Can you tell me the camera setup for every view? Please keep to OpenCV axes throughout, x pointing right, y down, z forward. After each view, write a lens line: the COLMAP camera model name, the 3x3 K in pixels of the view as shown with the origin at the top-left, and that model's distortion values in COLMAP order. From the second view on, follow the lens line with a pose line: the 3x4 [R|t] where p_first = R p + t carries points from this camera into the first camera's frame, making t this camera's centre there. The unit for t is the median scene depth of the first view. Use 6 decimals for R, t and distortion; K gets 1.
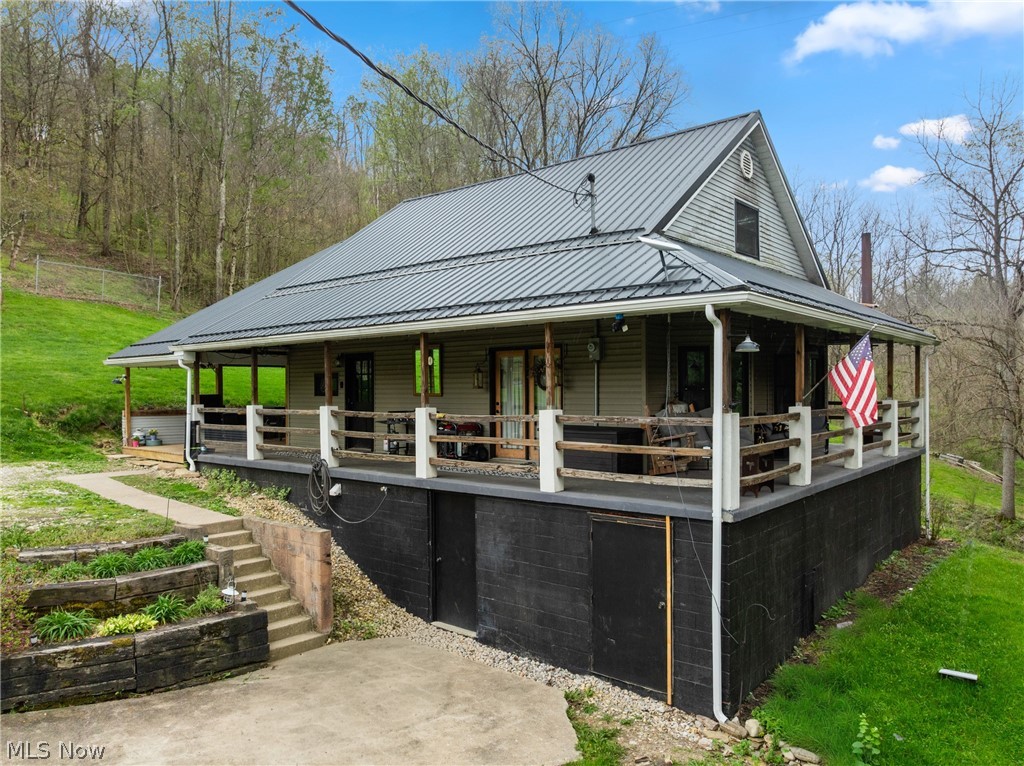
lens RADIAL K [[719.7, 0, 512.0], [0, 719.7, 383.0], [0, 0, 1]] dist [-0.000748, -0.000202]
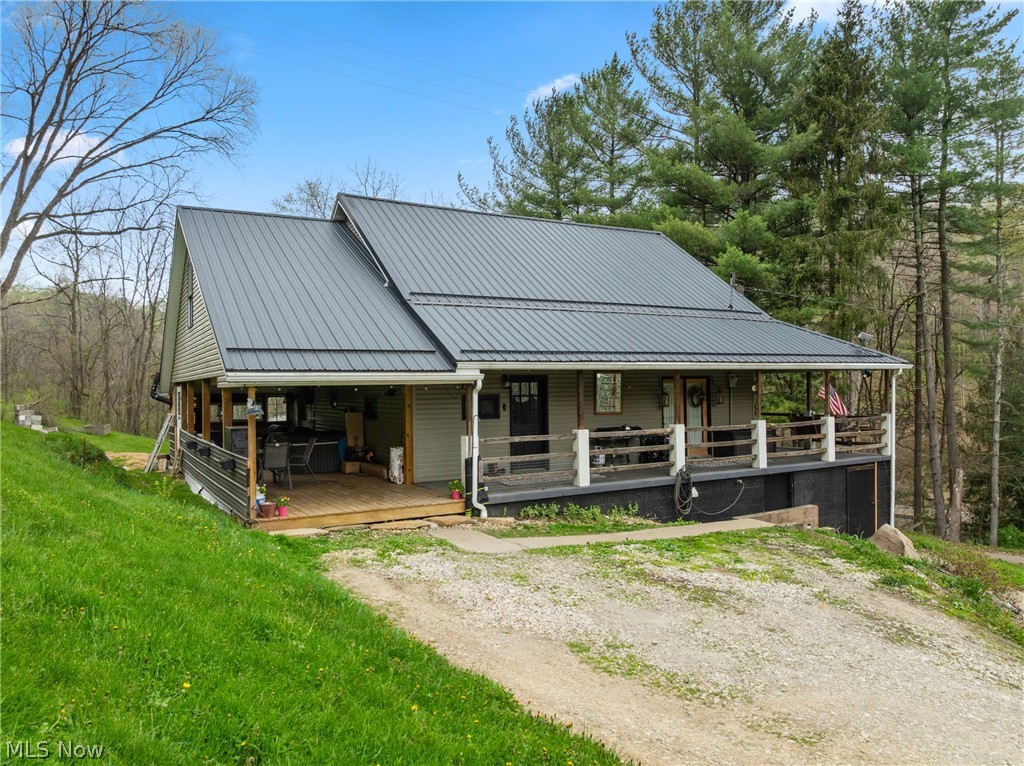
lens RADIAL K [[719.7, 0, 512.0], [0, 719.7, 383.0], [0, 0, 1]] dist [-0.000748, -0.000202]
pose [[0.318295, 0.024603, 0.947672, -1.296616], [0.012155, 0.999475, -0.030031, -0.005759], [-0.947914, 0.021078, 0.317829, 0.756562]]
